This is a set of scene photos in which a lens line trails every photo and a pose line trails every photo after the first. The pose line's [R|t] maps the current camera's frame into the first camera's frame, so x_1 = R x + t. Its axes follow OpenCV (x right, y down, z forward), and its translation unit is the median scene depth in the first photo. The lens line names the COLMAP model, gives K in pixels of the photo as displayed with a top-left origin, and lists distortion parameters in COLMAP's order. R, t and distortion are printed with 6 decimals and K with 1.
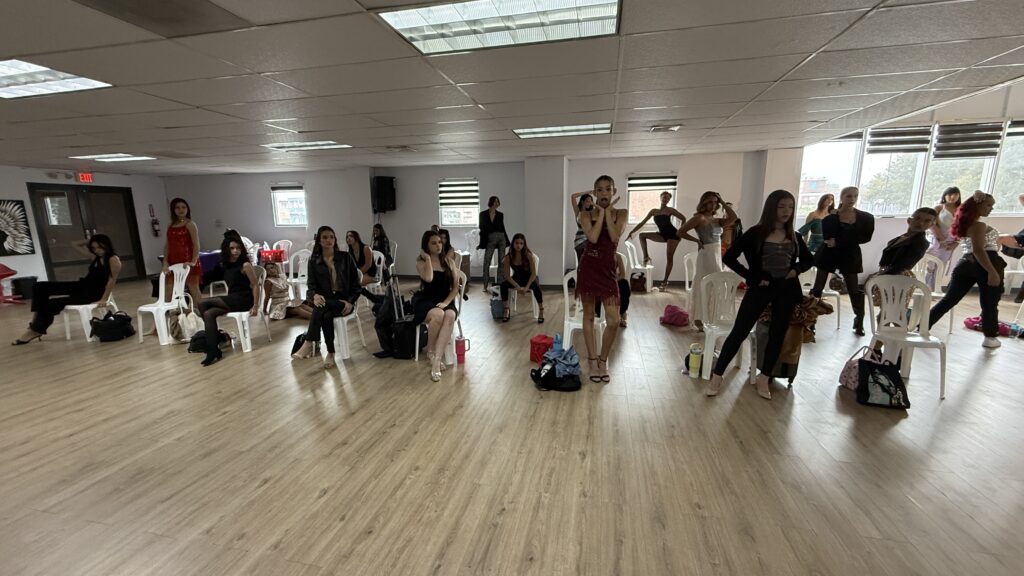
lens RADIAL K [[406.8, 0, 512.0], [0, 406.8, 288.0], [0, 0, 1]] dist [0.002246, -0.000599]
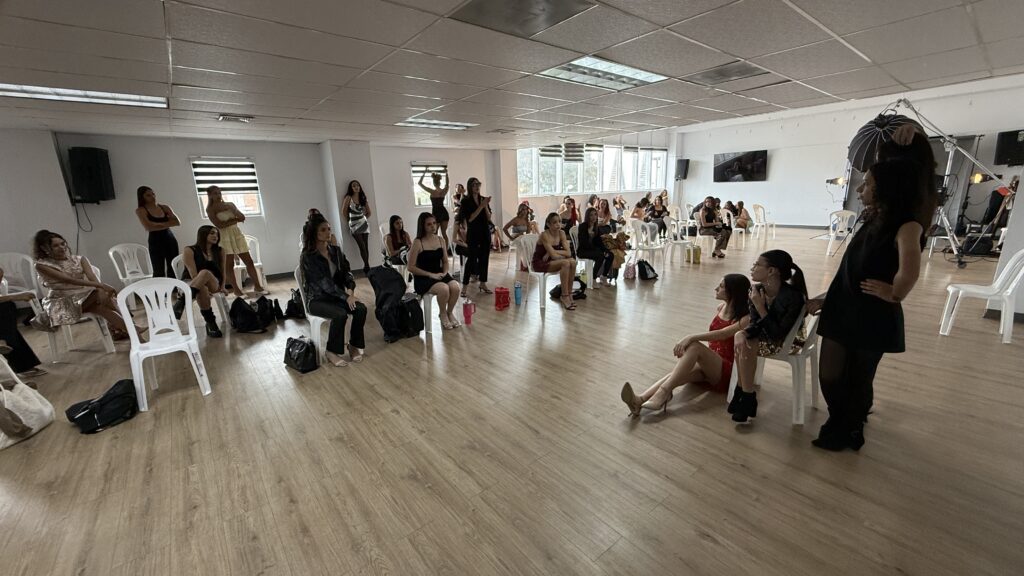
lens RADIAL K [[406.8, 0, 512.0], [0, 406.8, 288.0], [0, 0, 1]] dist [0.002246, -0.000599]
pose [[0.613810, -0.191060, 0.765985, -0.770782], [0.174039, 0.979150, 0.104766, -0.007023], [-0.770031, 0.069005, 0.634264, 0.131927]]
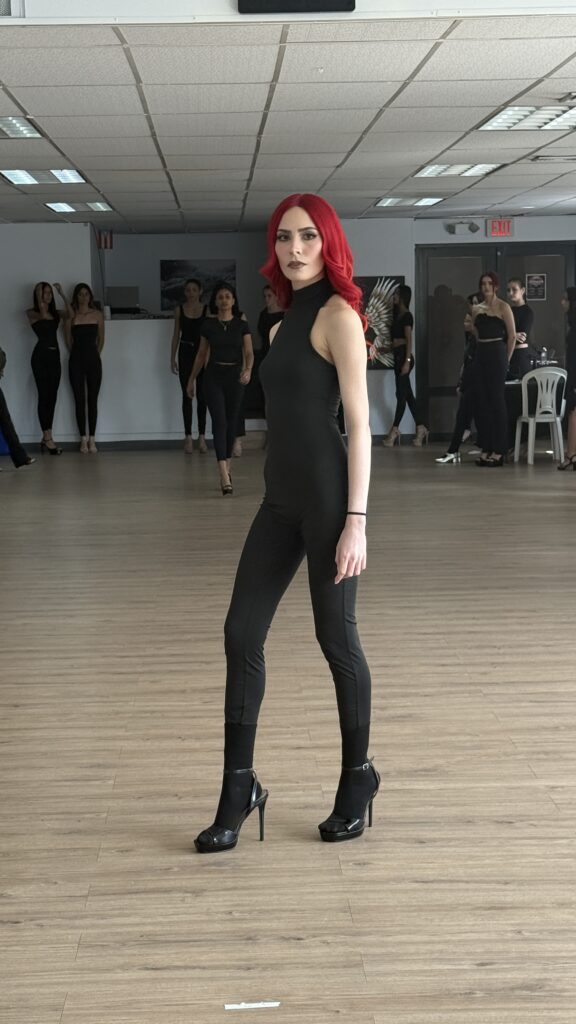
lens RADIAL K [[1898.1, 0, 288.0], [0, 1898.1, 512.0], [0, 0, 1]] dist [0.154355, -0.121238]
pose [[0.257885, 0.108858, -0.960024, 2.293668], [-0.165172, 0.983972, 0.067205, -0.058978], [0.951953, 0.141238, 0.271732, 0.227890]]
